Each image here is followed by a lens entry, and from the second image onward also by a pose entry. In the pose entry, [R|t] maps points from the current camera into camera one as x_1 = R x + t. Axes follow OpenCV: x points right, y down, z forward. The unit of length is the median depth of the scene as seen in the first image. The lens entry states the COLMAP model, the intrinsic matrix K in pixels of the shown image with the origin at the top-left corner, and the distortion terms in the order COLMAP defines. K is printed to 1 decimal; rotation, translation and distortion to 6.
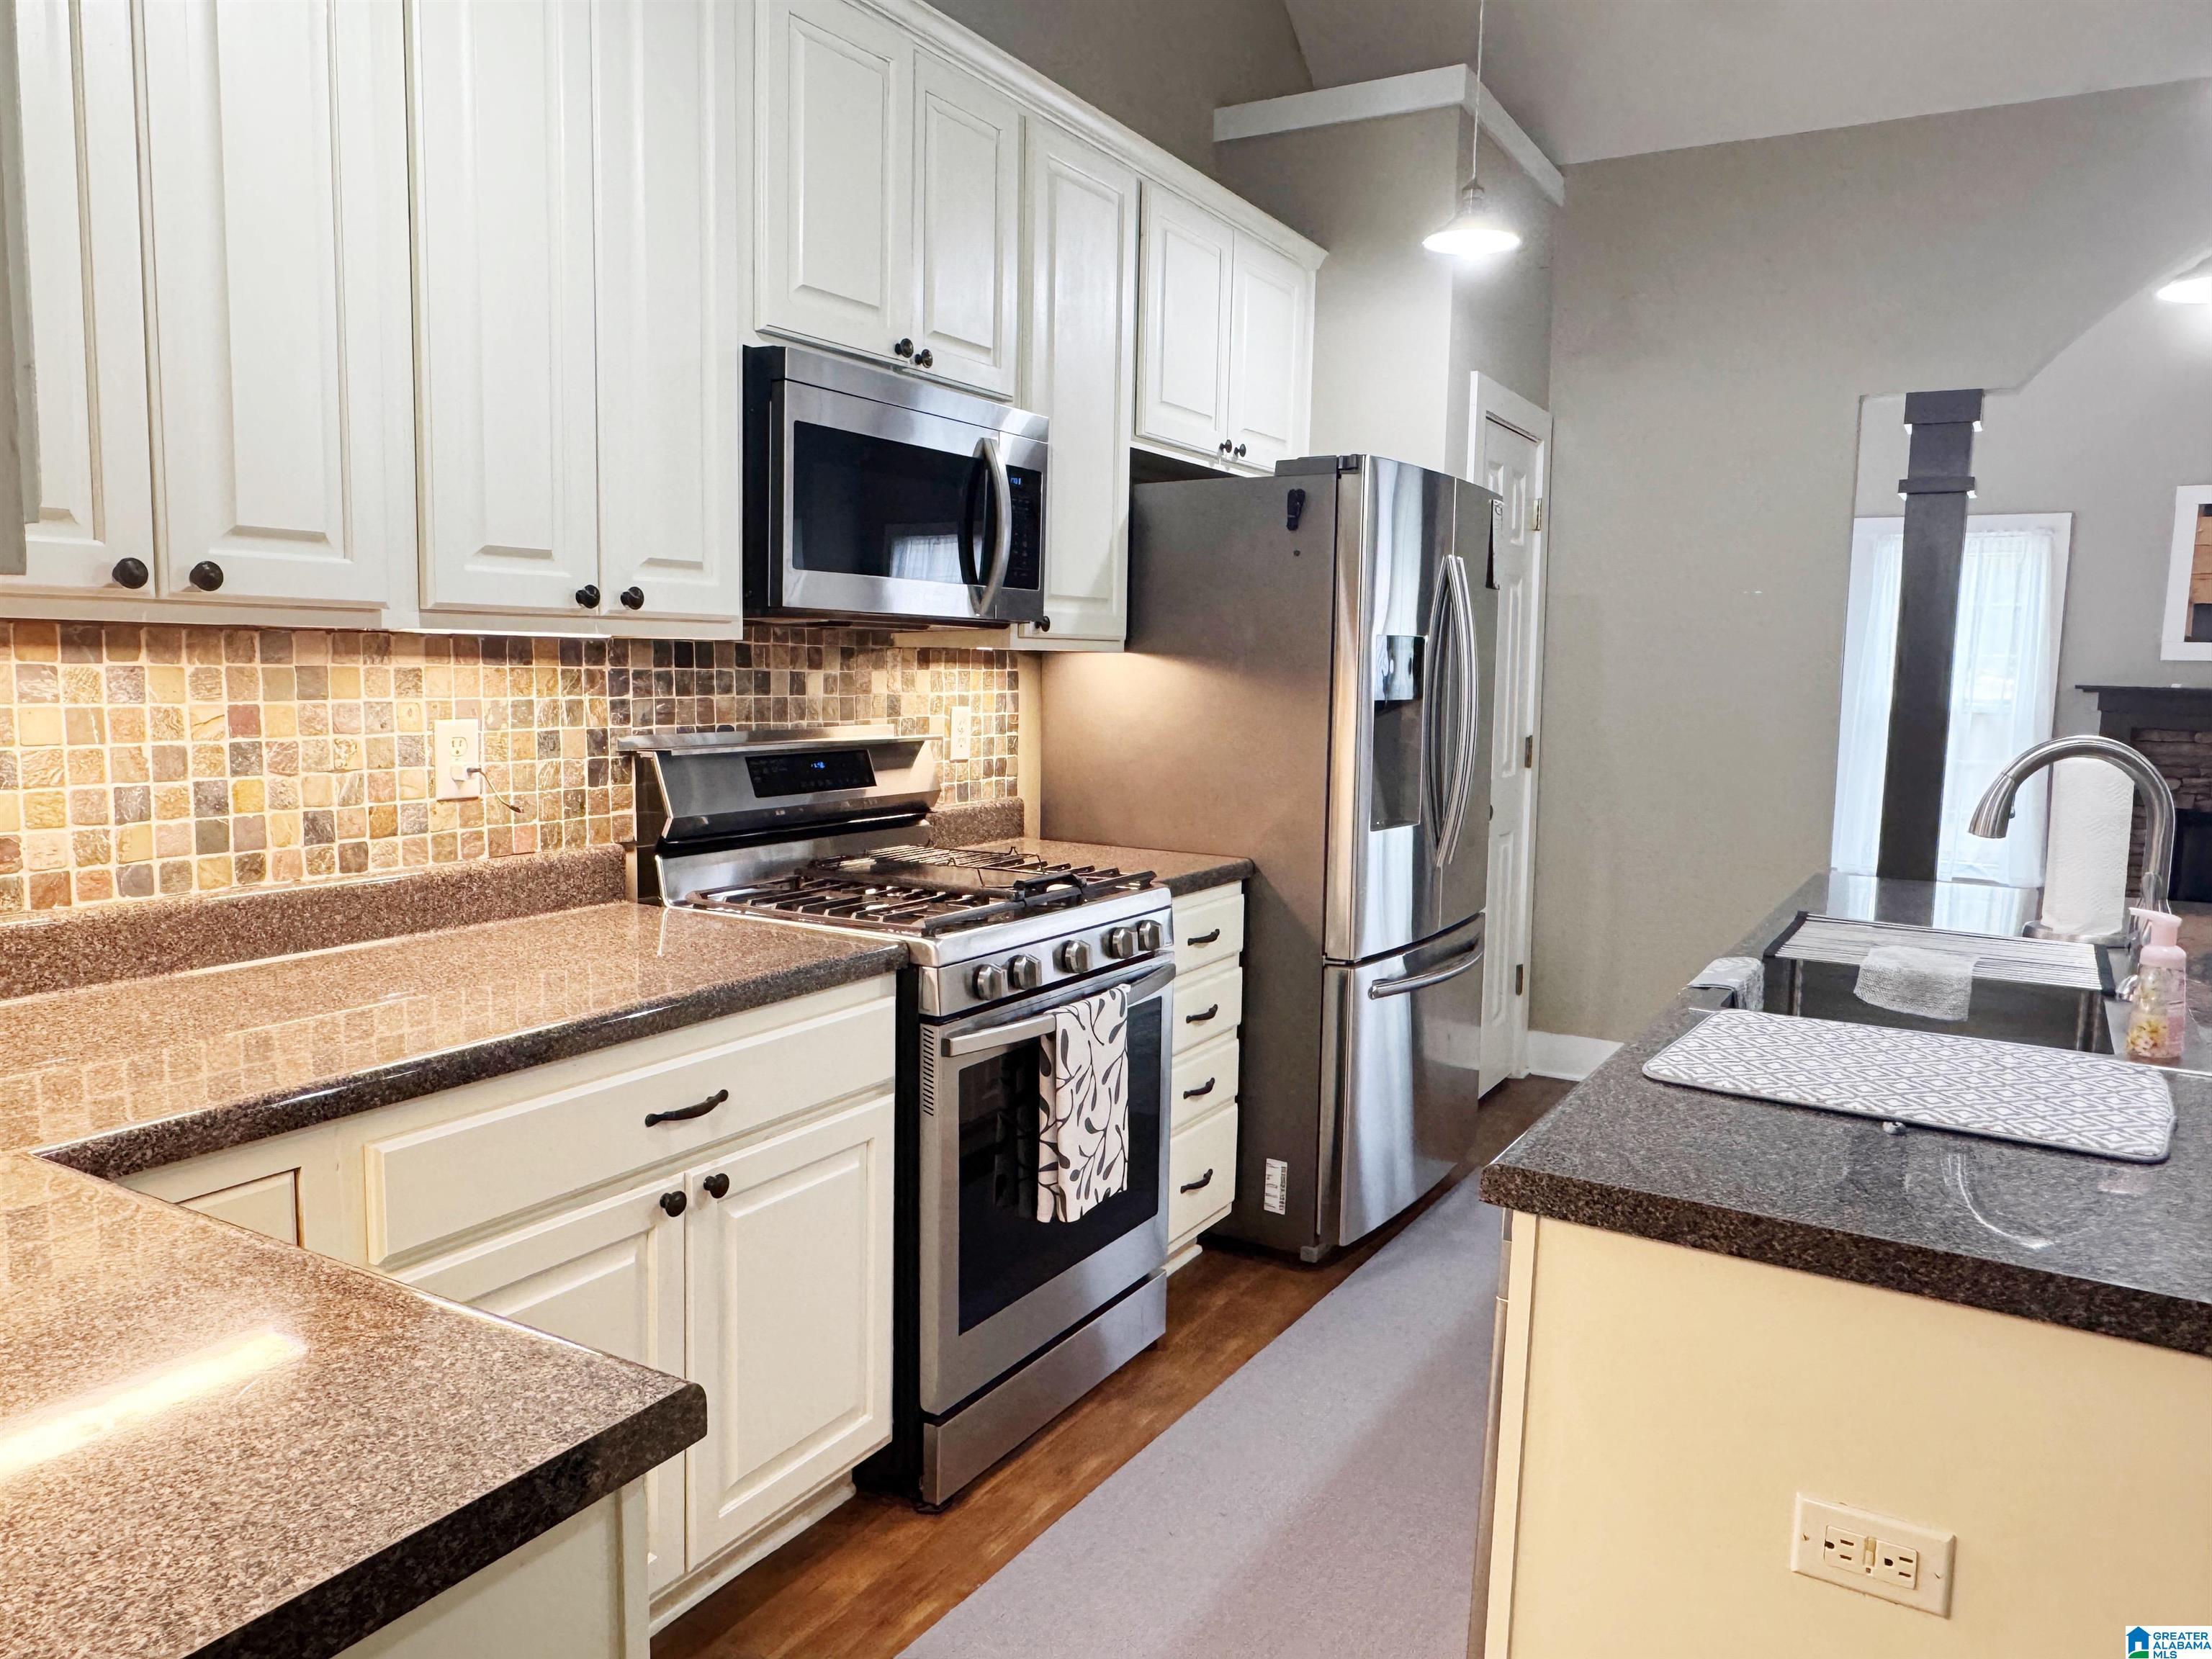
lens RADIAL K [[1552.6, 0, 1090.5], [0, 1552.6, 828.5], [0, 0, 1]] dist [-0.001749, -0.007540]
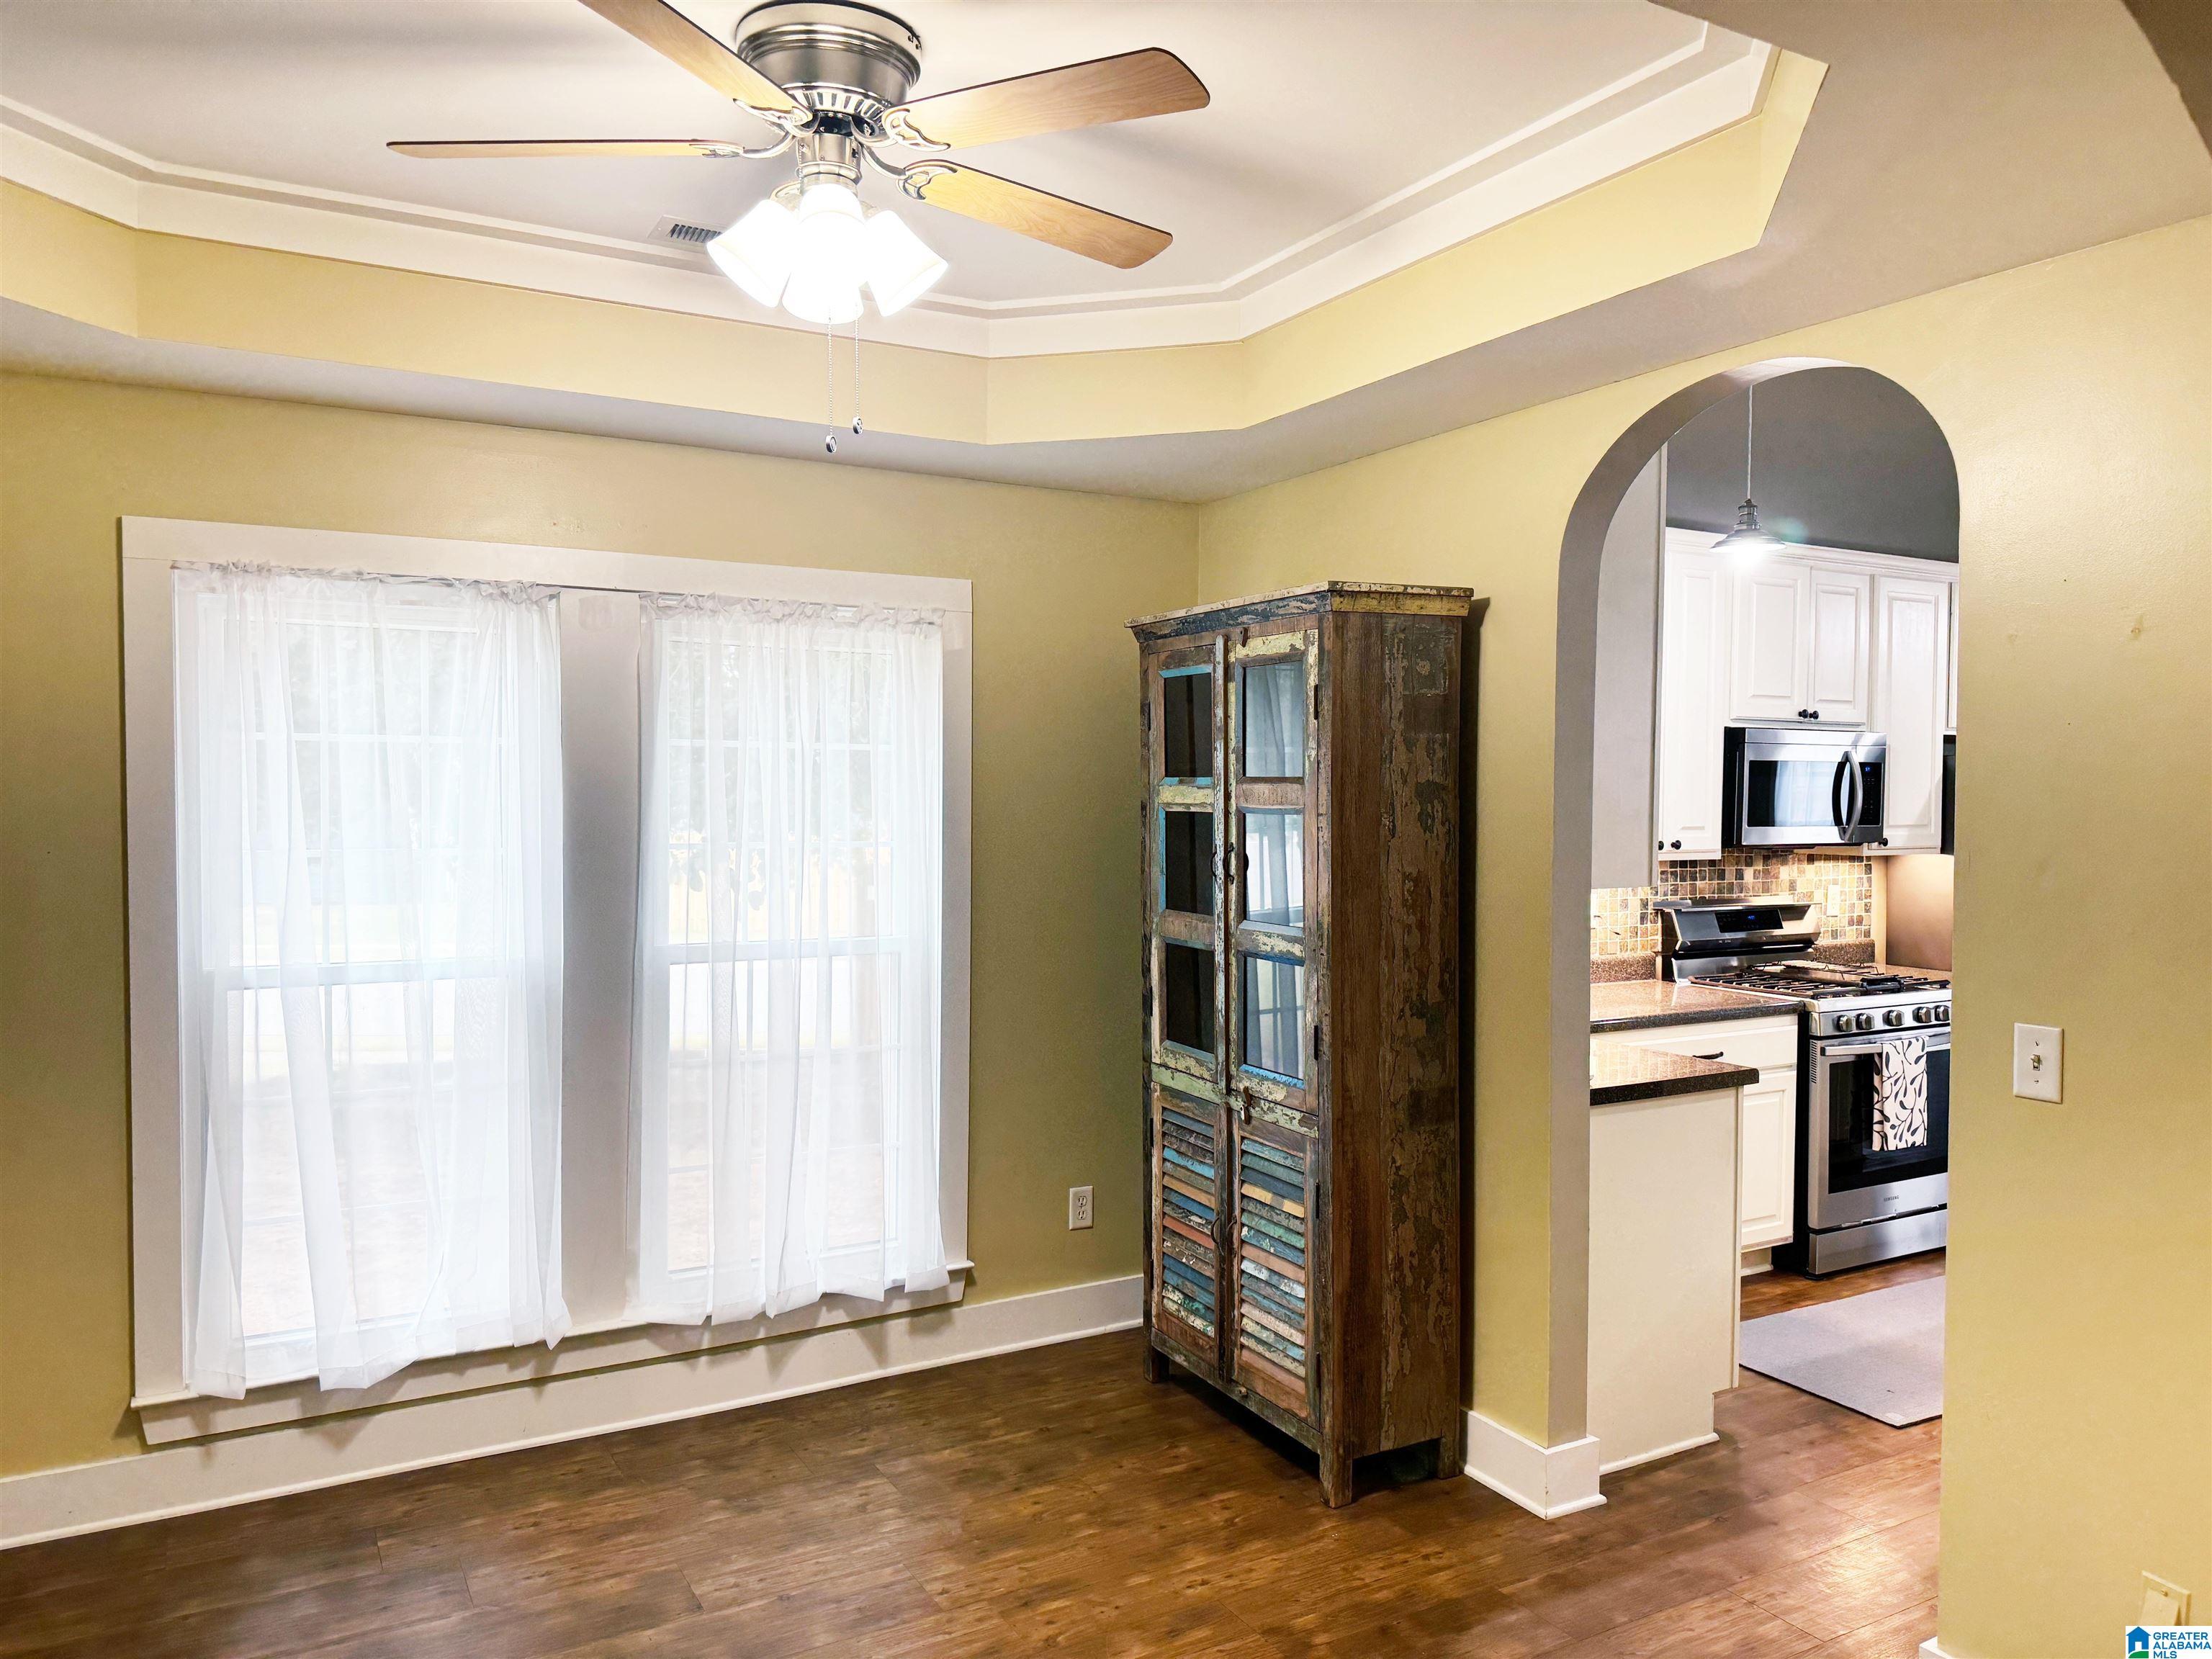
lens RADIAL K [[1552.6, 0, 1059.7], [0, 1552.6, 836.4], [0, 0, 1]] dist [-0.001749, -0.007540]
pose [[0.852974, 0.001810, -0.521950, 0.114349], [-0.045078, 0.996513, -0.070212, 0.038718], [0.520003, 0.083417, 0.850082, -1.270121]]
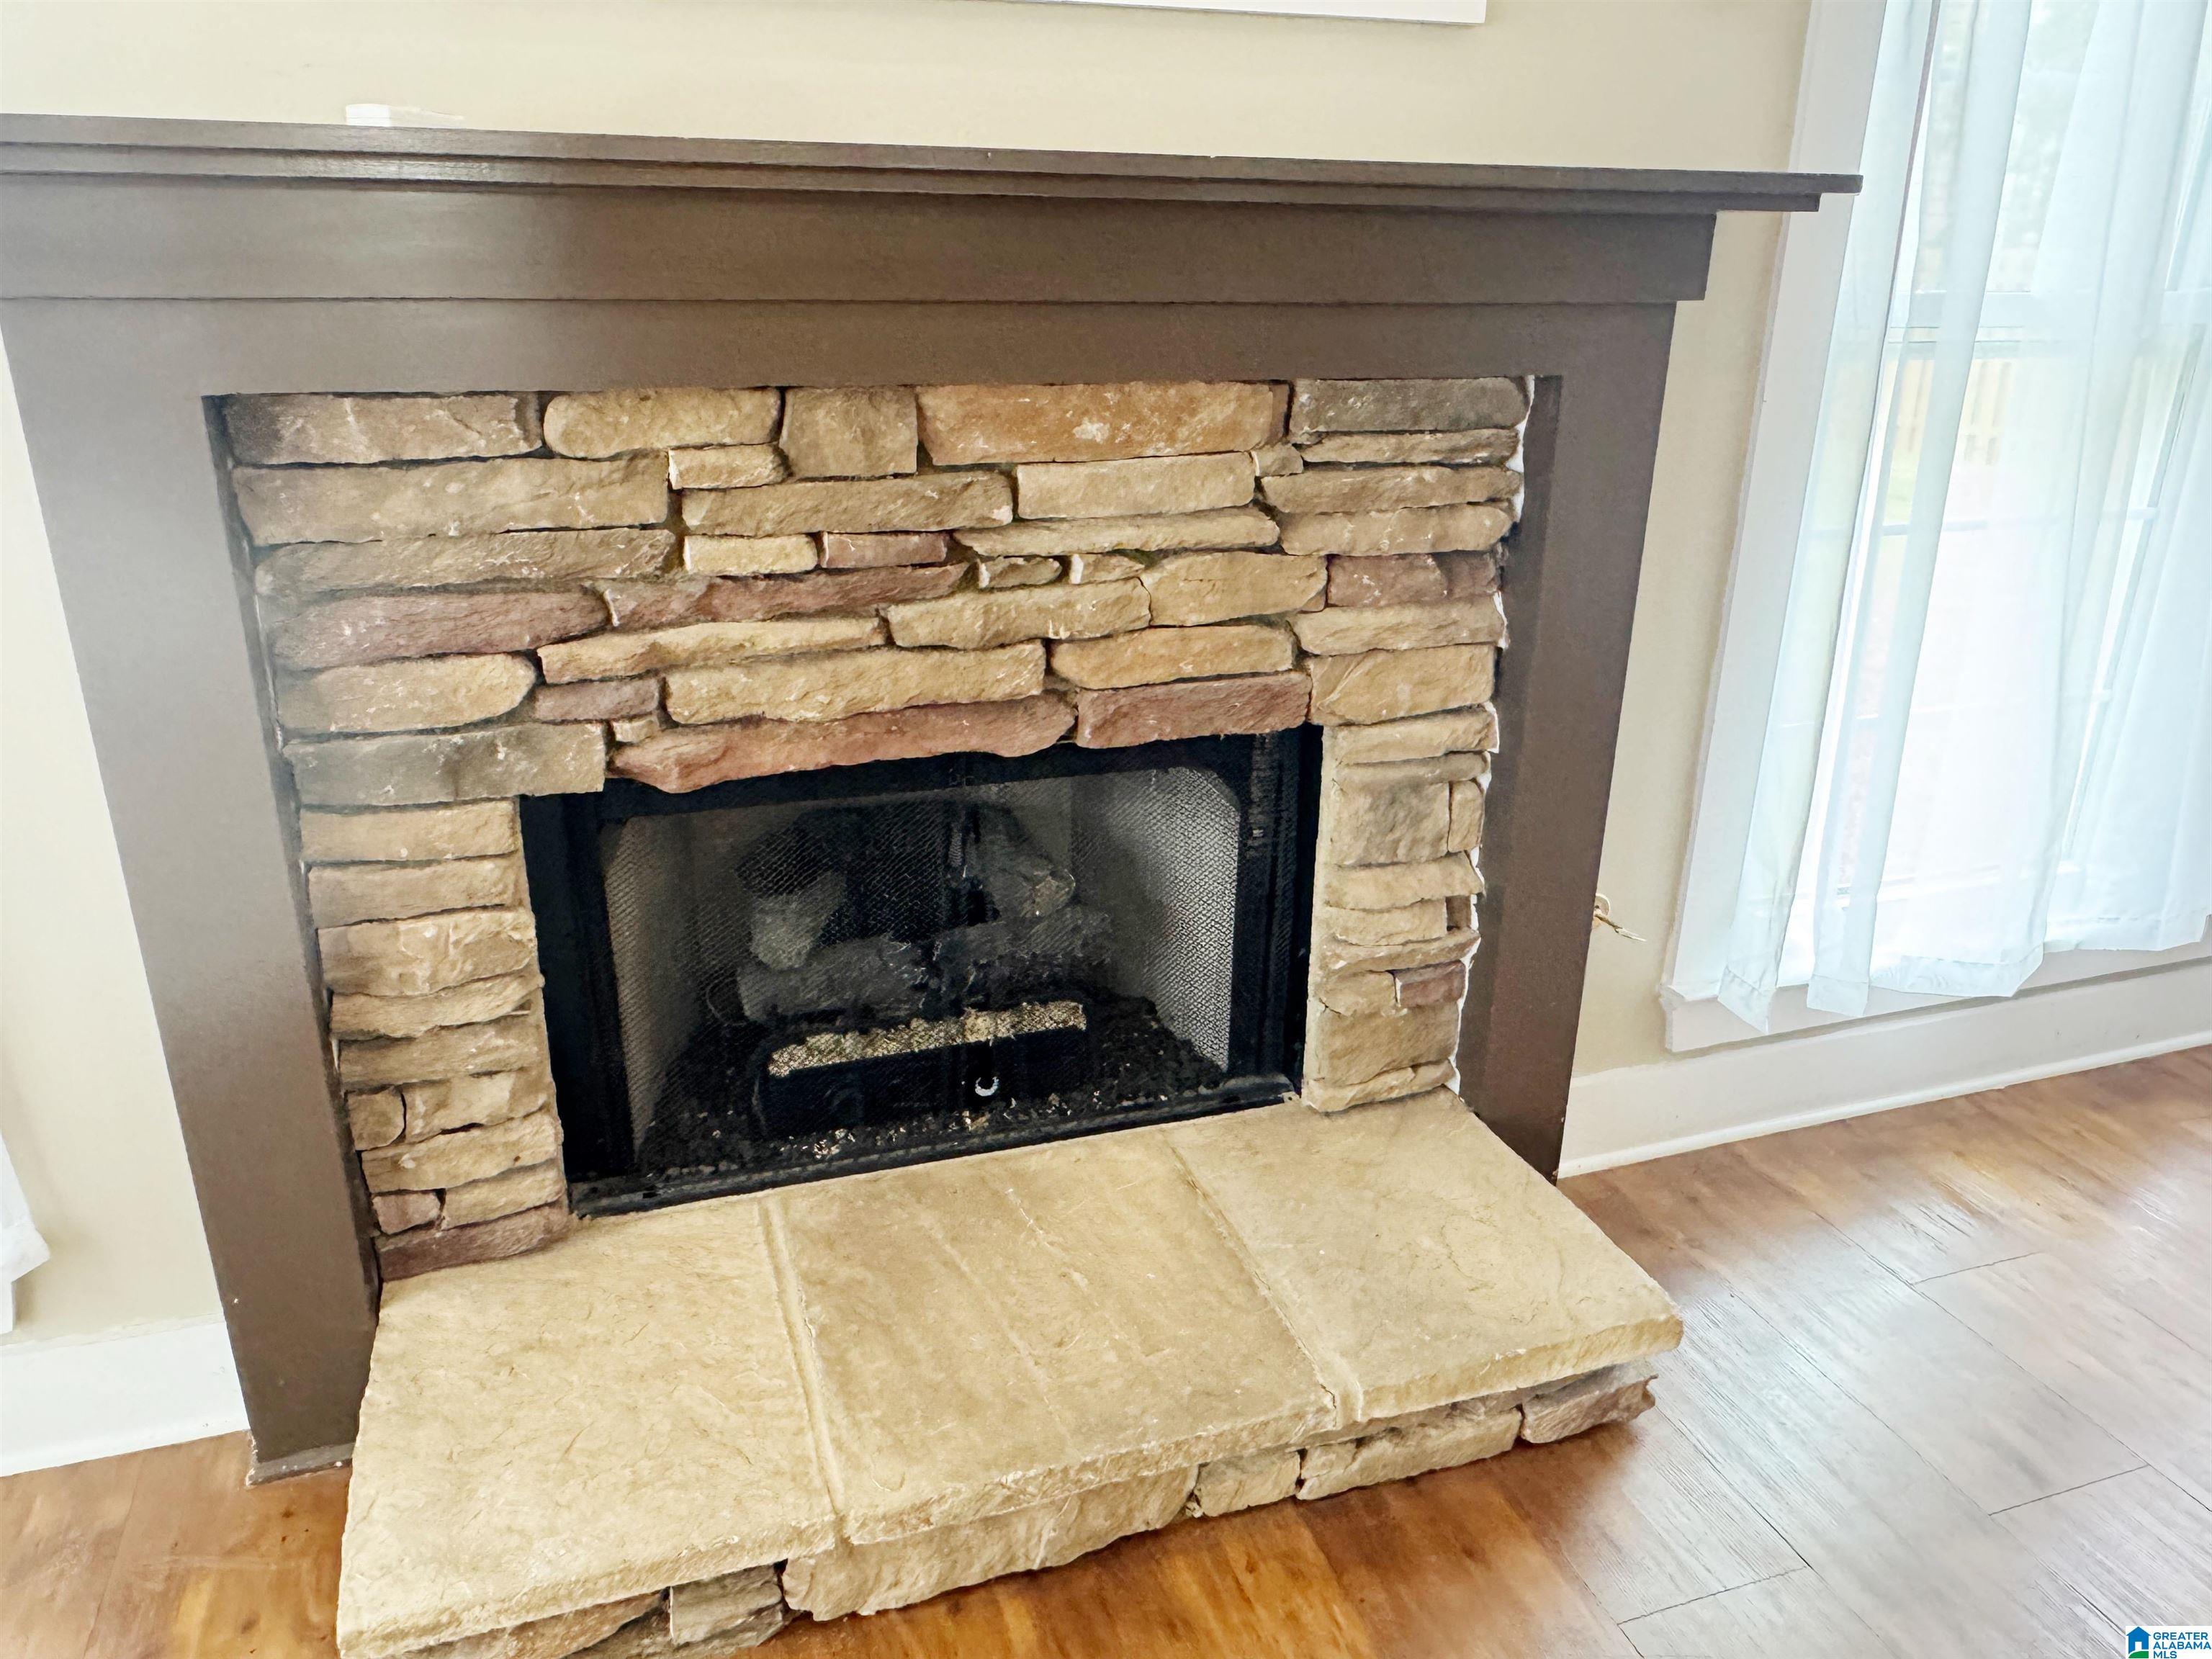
lens RADIAL K [[1552.6, 0, 1093.3], [0, 1552.6, 833.3], [0, 0, 1]] dist [-0.001749, -0.007540]
pose [[0.645411, -0.303079, 0.701133, 1.814457], [0.080350, 0.939757, 0.332265, -0.206423], [-0.759597, -0.158111, 0.630882, 2.443699]]
